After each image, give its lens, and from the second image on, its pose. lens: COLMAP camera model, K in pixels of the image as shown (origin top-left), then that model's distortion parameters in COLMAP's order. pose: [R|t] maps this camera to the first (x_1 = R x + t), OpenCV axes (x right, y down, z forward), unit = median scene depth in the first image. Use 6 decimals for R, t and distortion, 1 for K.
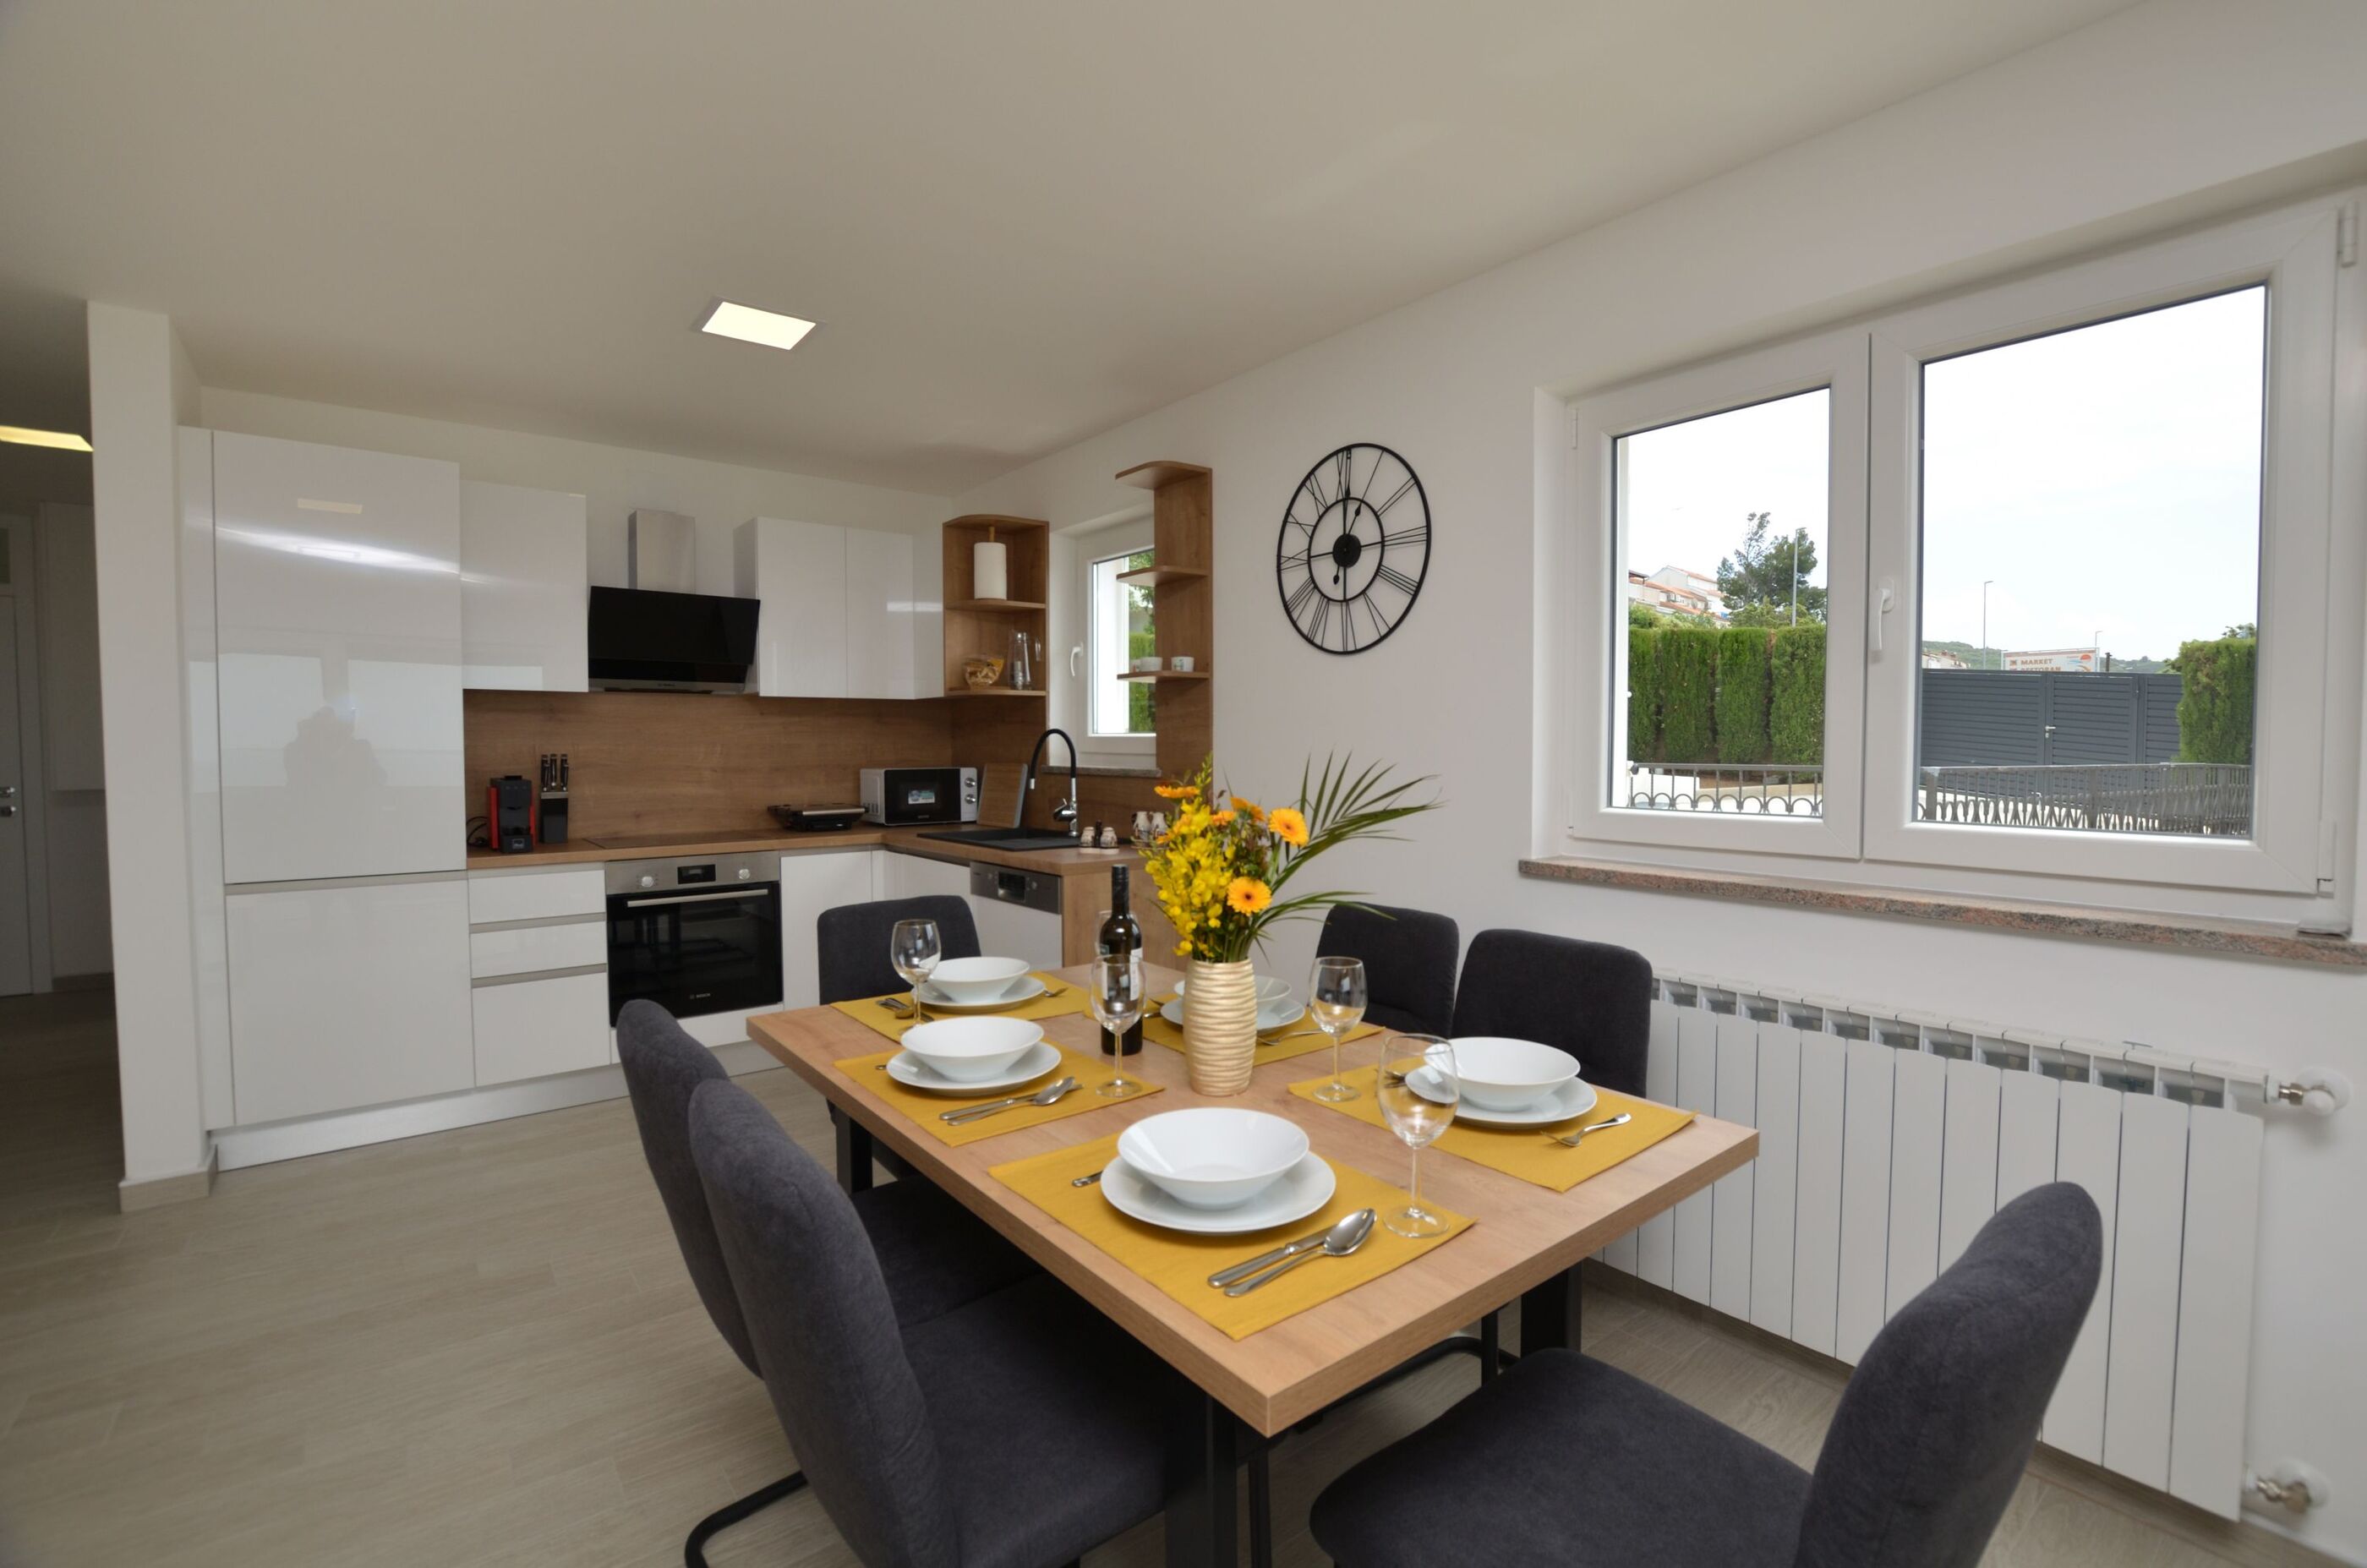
lens RADIAL K [[1045.0, 0, 1207.8], [0, 1045.0, 777.9], [0, 0, 1]] dist [-0.035738, 0.006423]
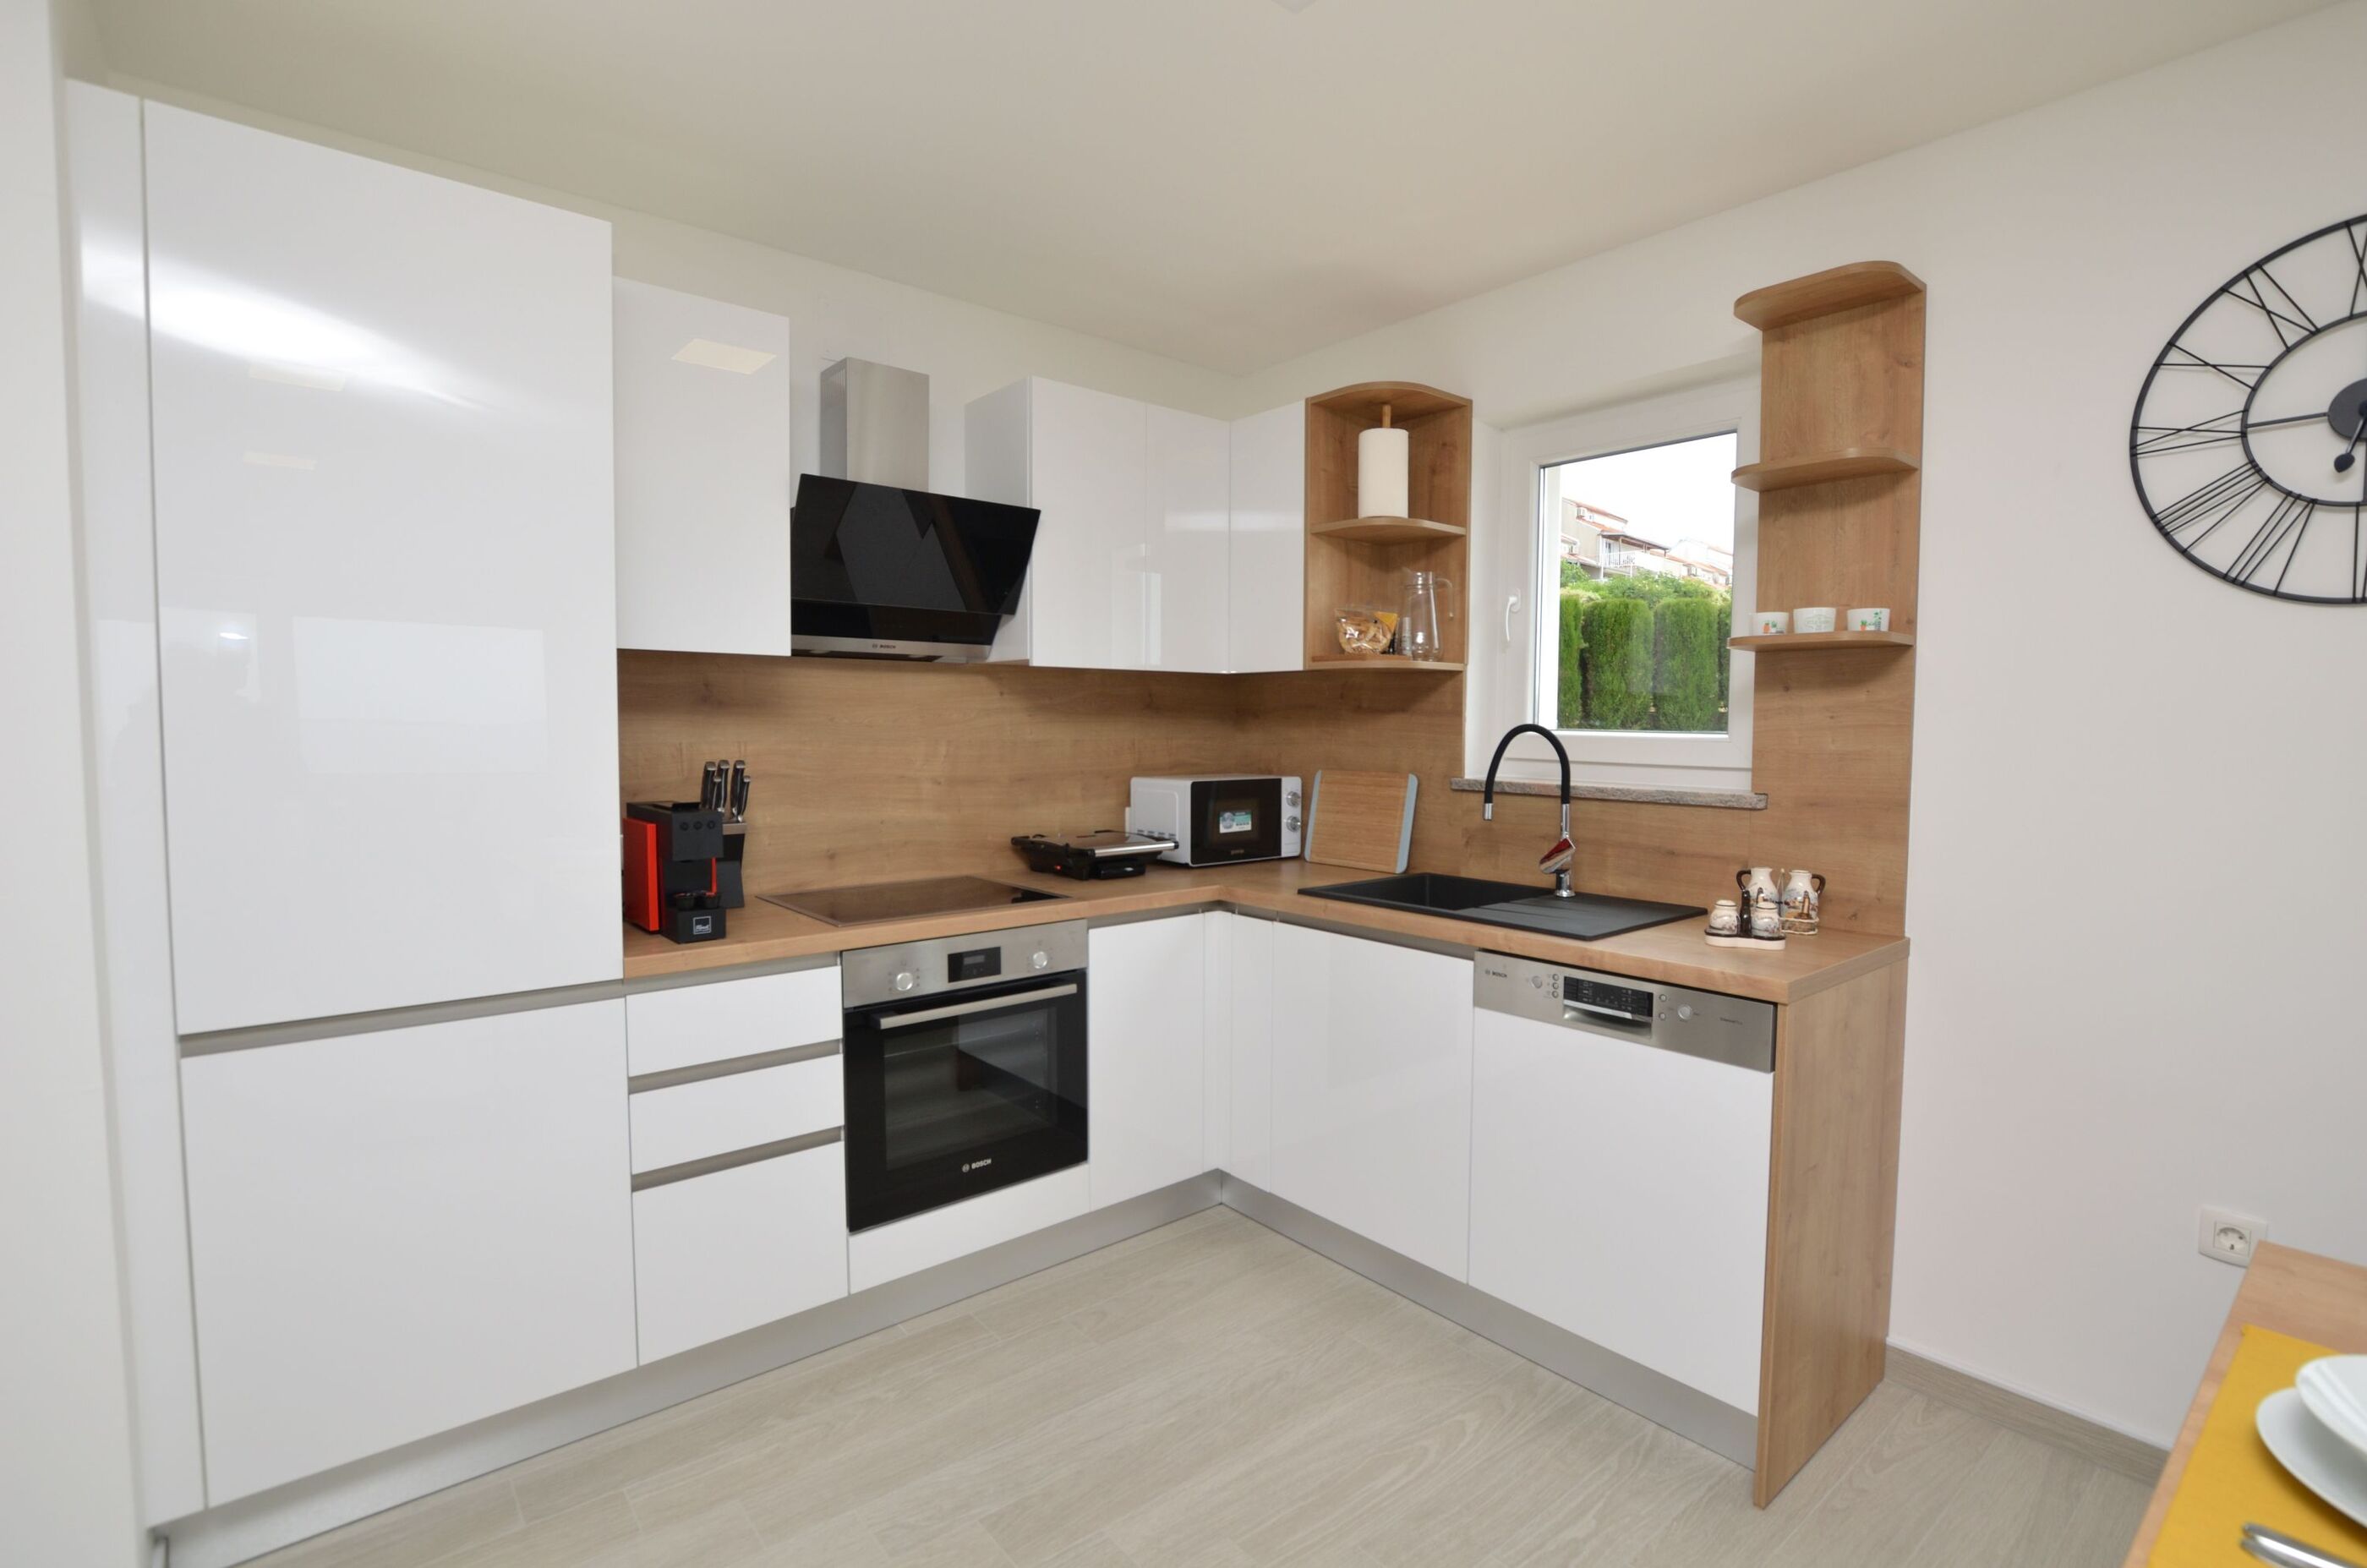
lens RADIAL K [[1105.8, 0, 1207.9], [0, 1105.8, 785.4], [0, 0, 1]] dist [-0.030149, 0.004260]
pose [[0.999572, 0.006644, 0.028486, -0.382211], [-0.007329, 0.999684, 0.024030, -0.026407], [-0.028318, -0.024229, 0.999305, 0.367767]]
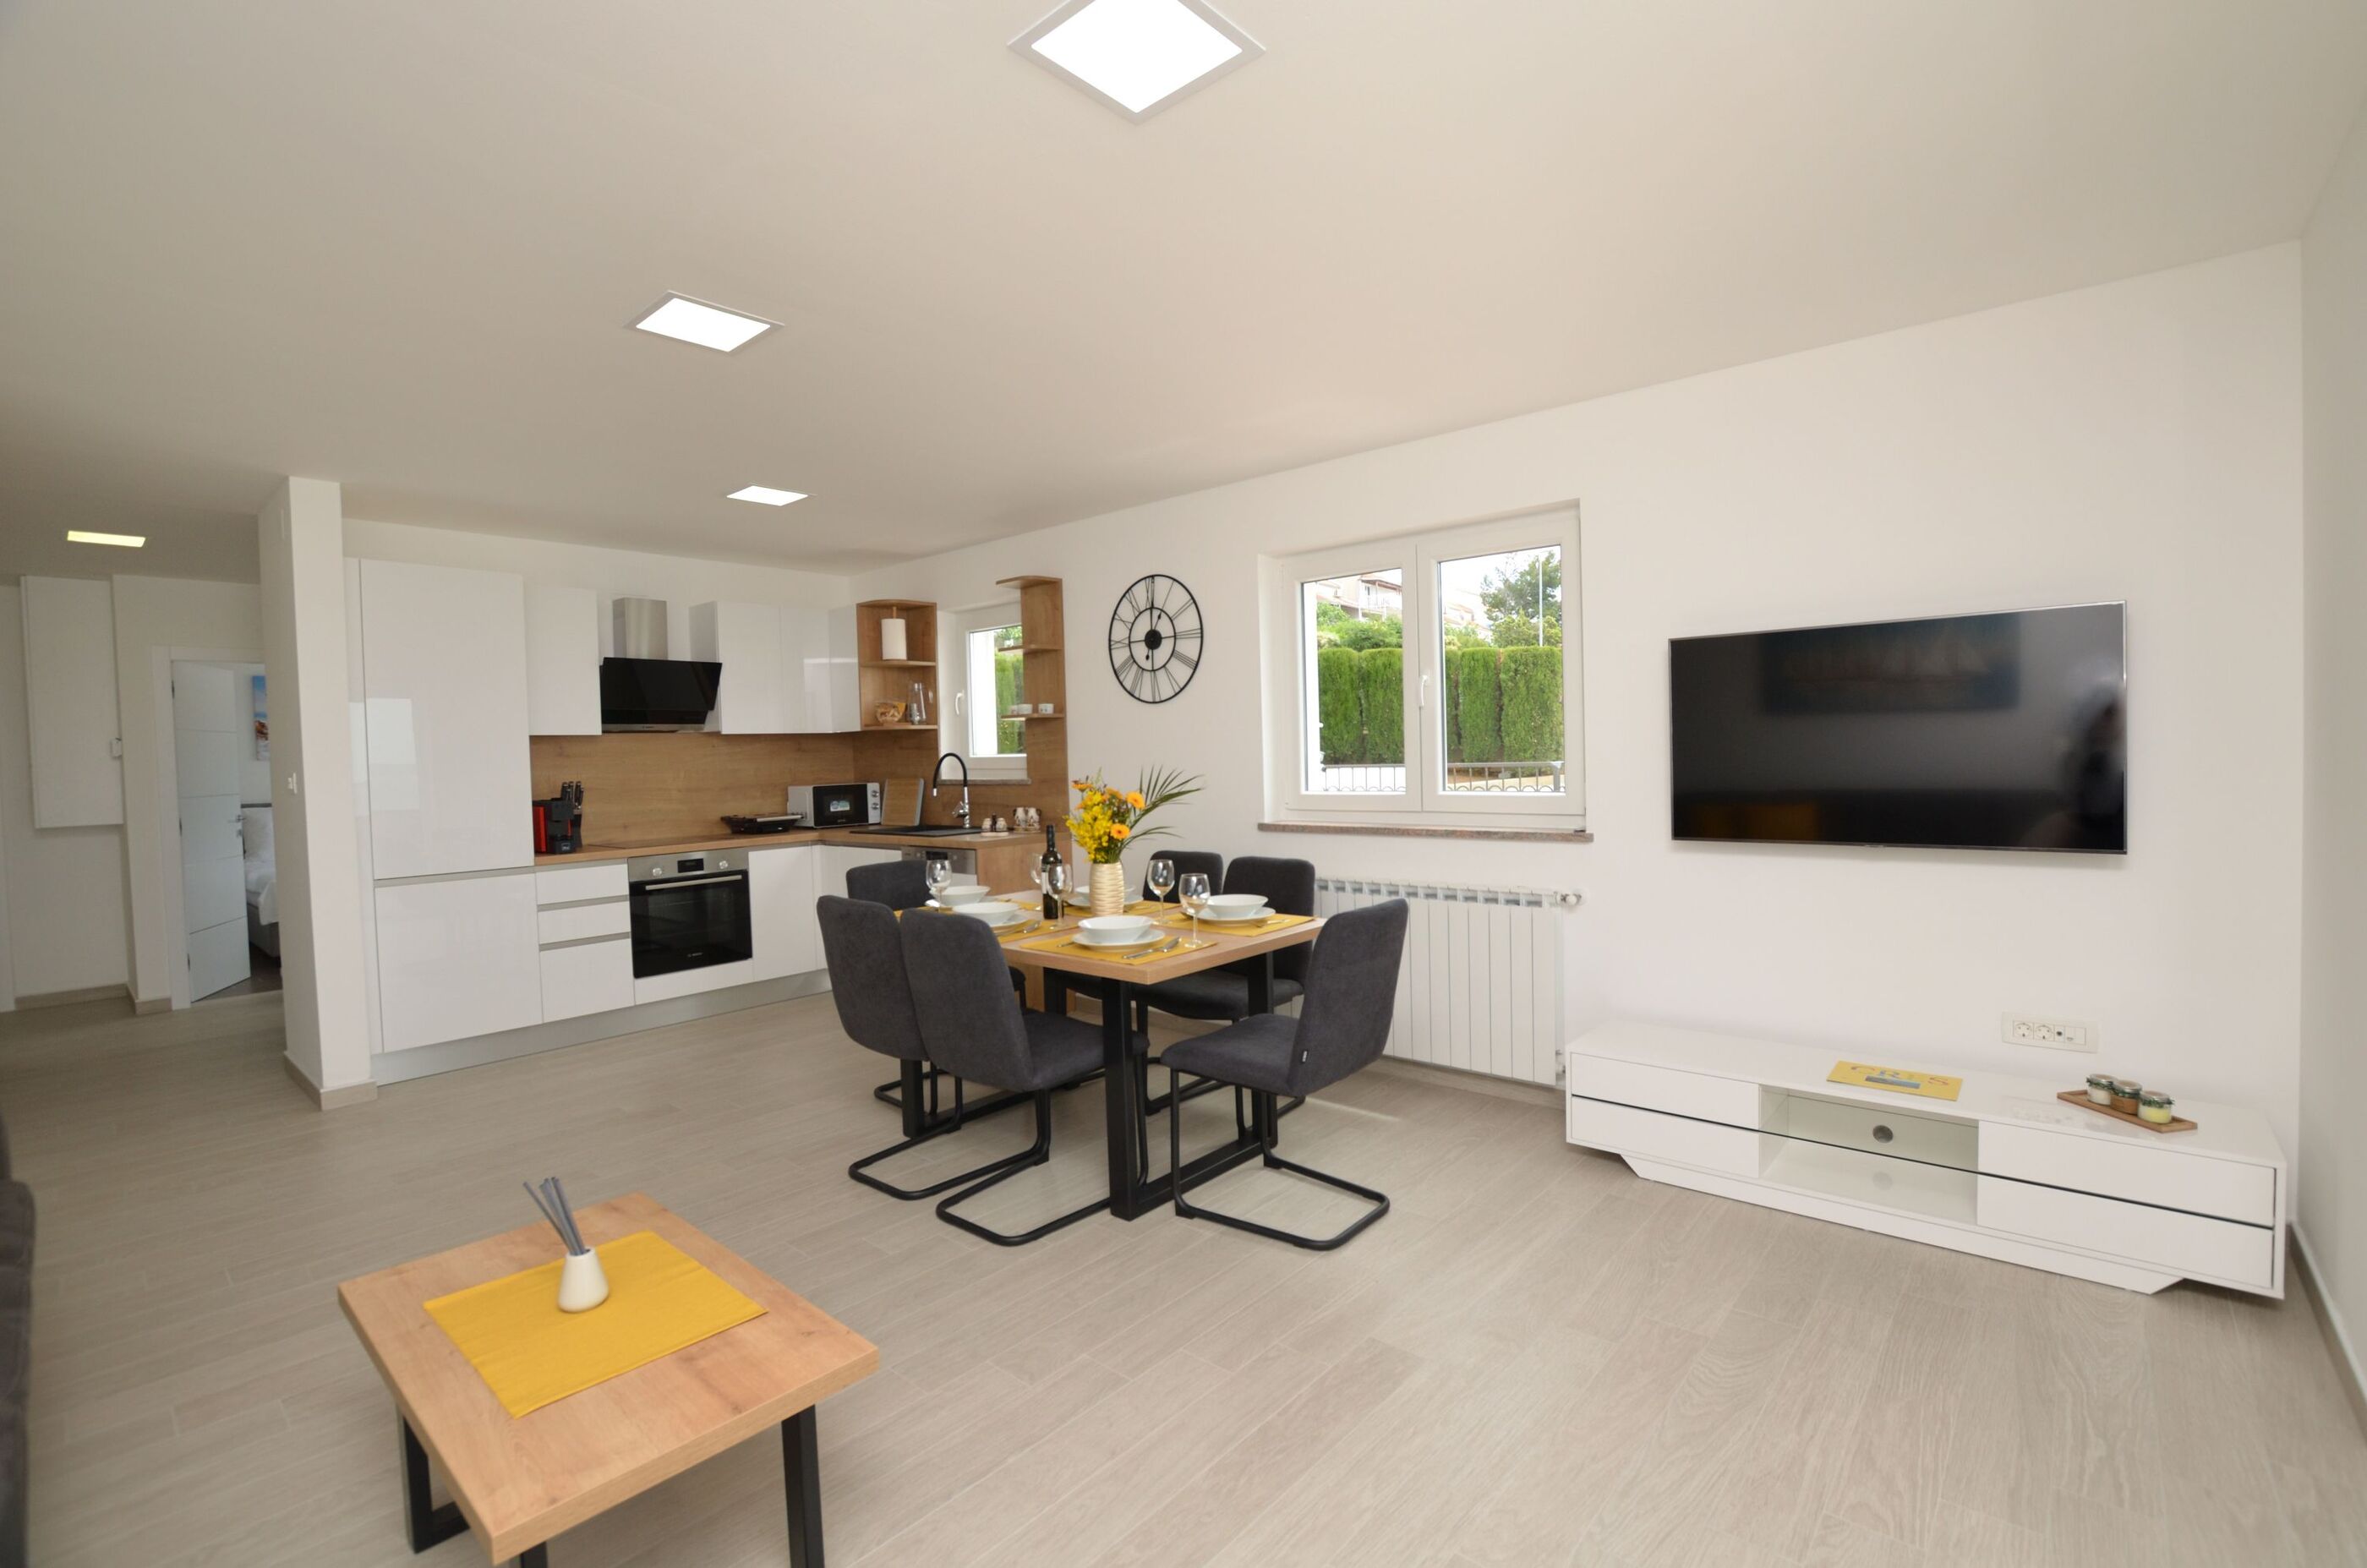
lens RADIAL K [[1045.0, 0, 1208.2], [0, 1045.0, 782.0], [0, 0, 1]] dist [-0.035738, 0.006423]
pose [[0.981509, -0.031444, 0.188817, -0.076626], [0.032525, 0.999467, -0.002625, 0.008234], [-0.188634, 0.008717, 0.982009, -0.484042]]
